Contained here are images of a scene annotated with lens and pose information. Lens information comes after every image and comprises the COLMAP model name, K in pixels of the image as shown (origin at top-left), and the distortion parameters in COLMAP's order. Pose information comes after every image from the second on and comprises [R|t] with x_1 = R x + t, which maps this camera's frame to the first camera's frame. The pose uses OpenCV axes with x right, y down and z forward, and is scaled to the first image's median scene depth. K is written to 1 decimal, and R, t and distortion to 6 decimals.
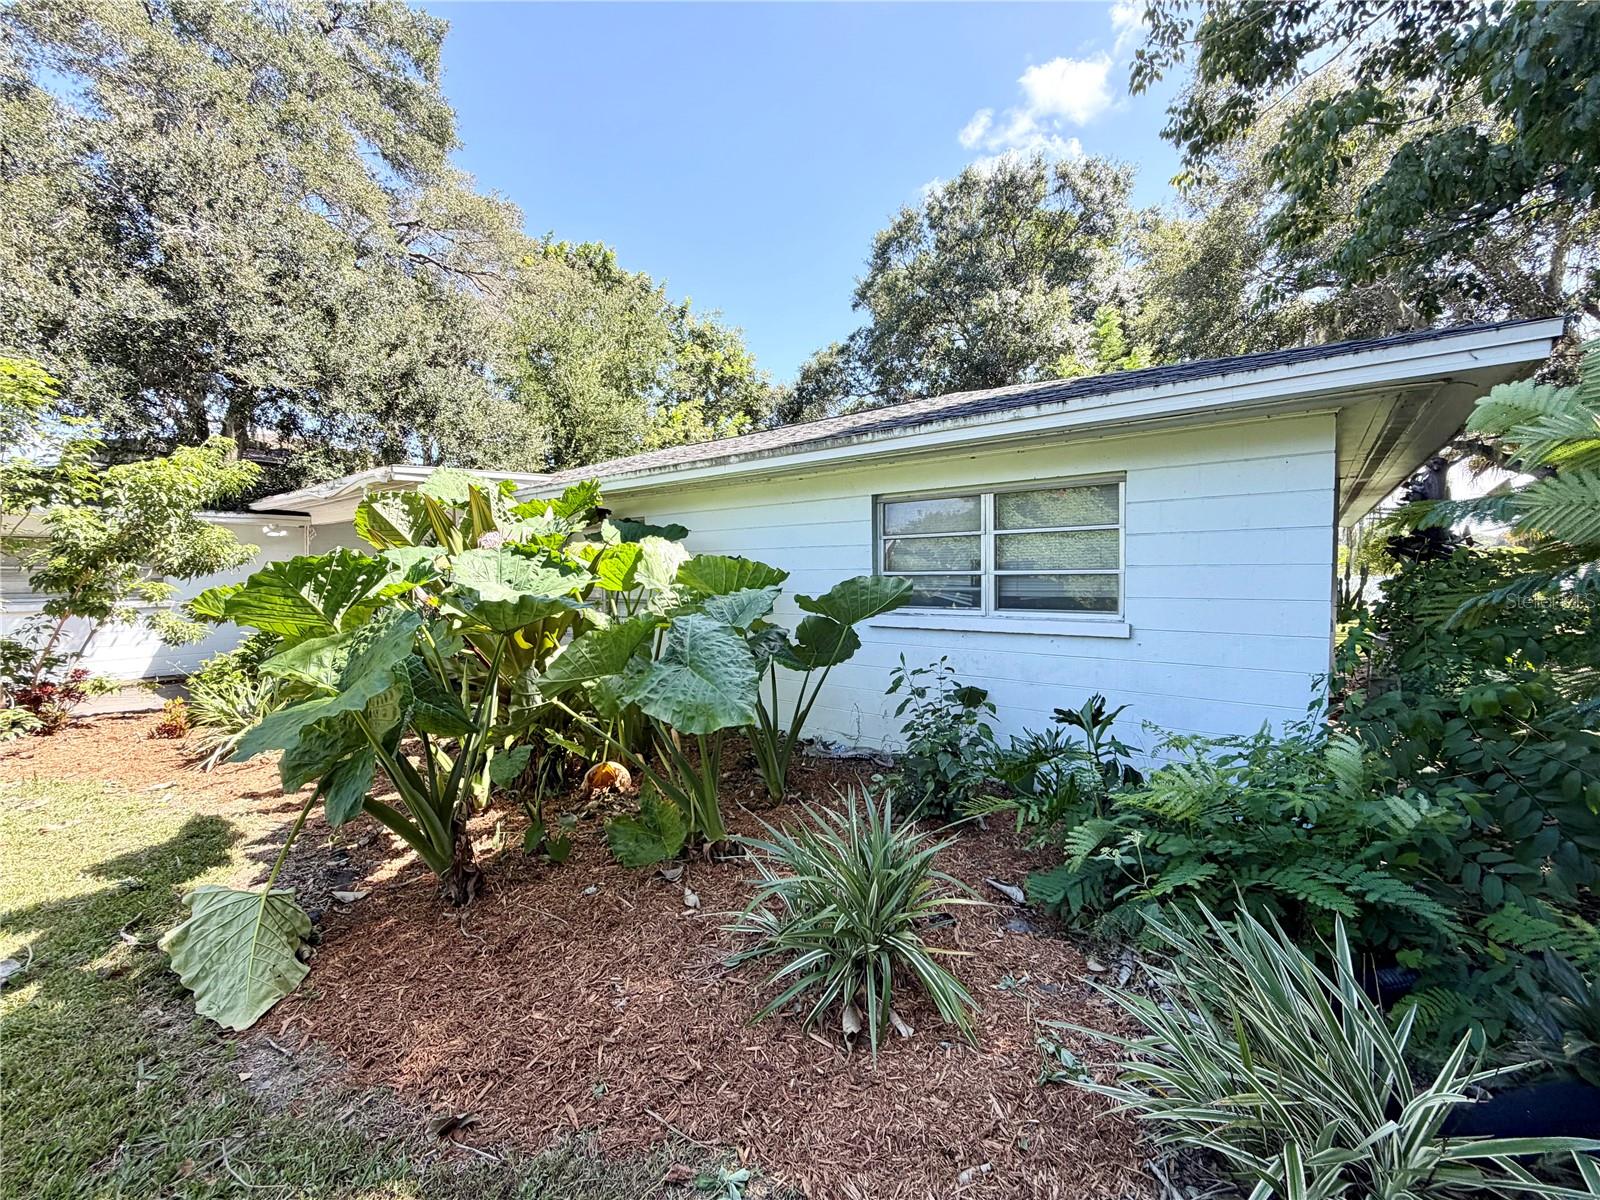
lens RADIAL K [[639.3, 0, 798.1], [0, 639.3, 604.7], [0, 0, 1]] dist [0.002839, -0.000915]
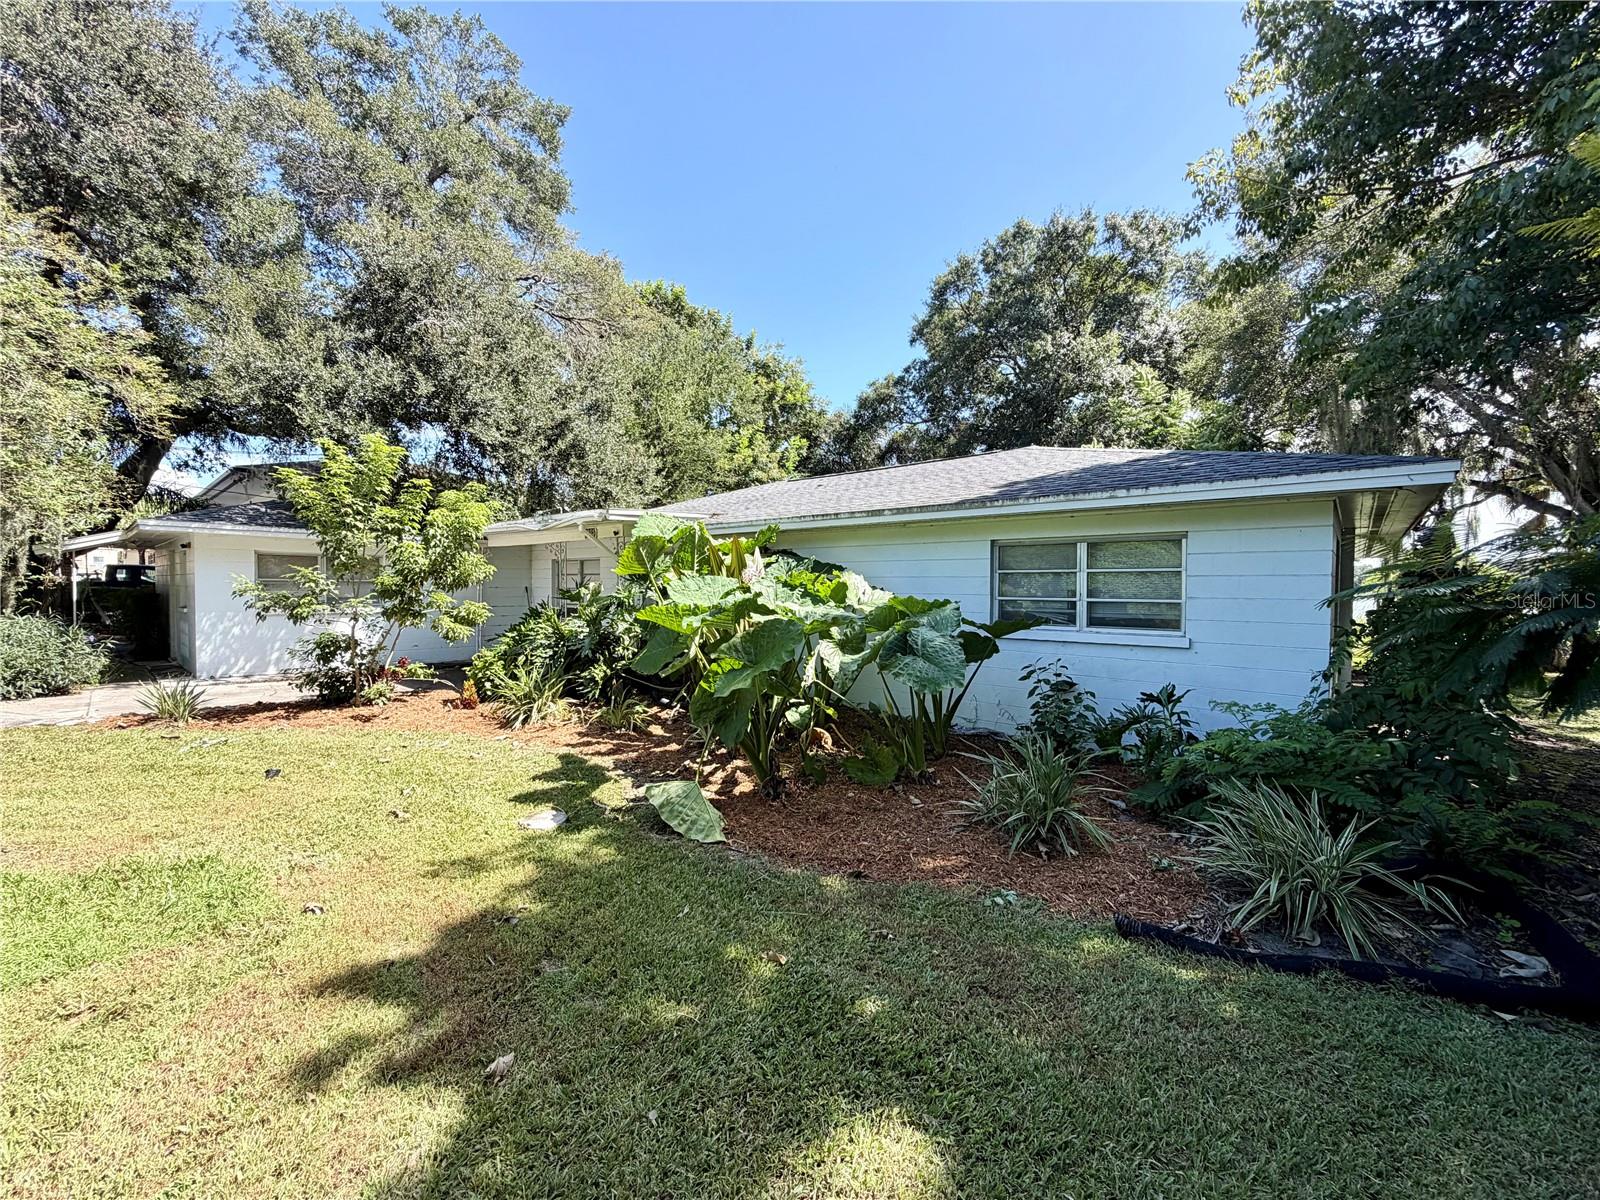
lens RADIAL K [[639.3, 0, 800.2], [0, 639.3, 601.0], [0, 0, 1]] dist [0.002839, -0.000915]
pose [[0.998829, 0.016472, -0.045479, -0.054576], [-0.017648, 0.999517, -0.025585, -0.000285], [0.045036, 0.026358, 0.998638, -0.089603]]
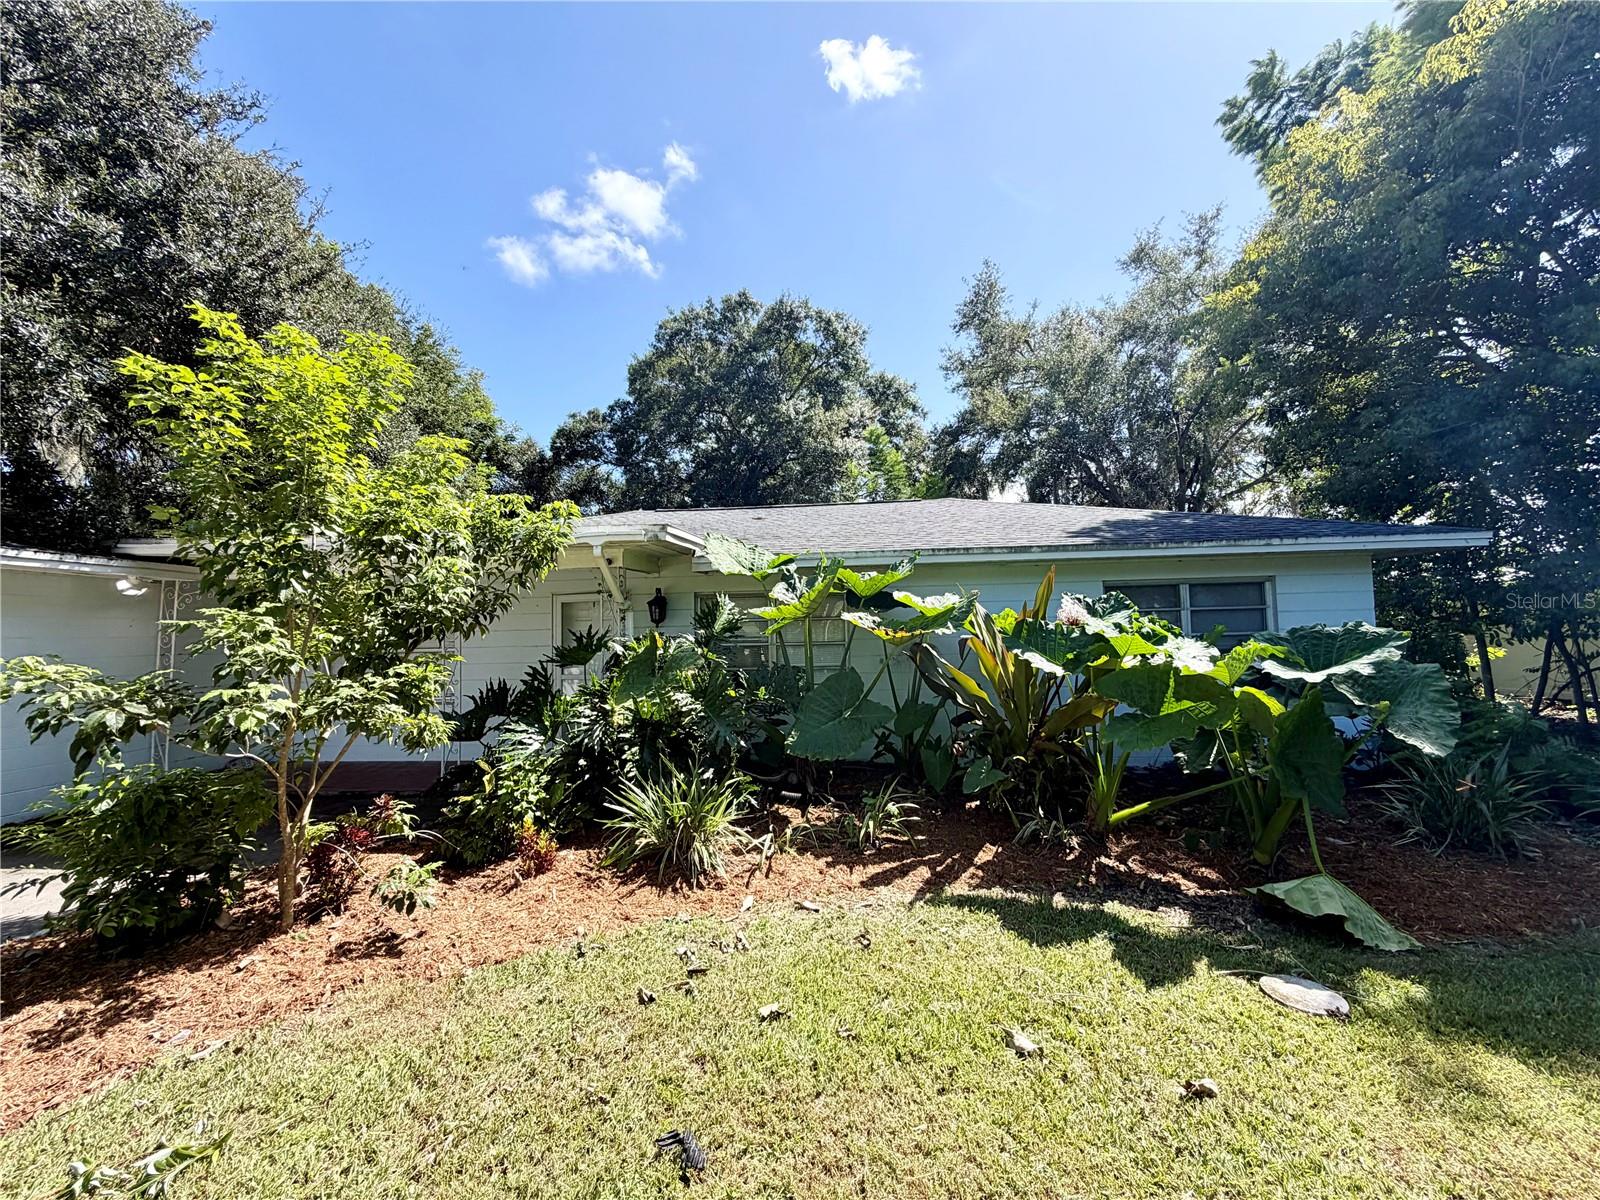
lens RADIAL K [[639.3, 0, 805.2], [0, 639.3, 595.8], [0, 0, 1]] dist [0.002839, -0.000915]
pose [[0.834306, 0.022460, 0.550845, -0.293733], [0.043559, 0.993361, -0.106478, -0.004336], [-0.549579, 0.112829, 0.827788, 0.048047]]
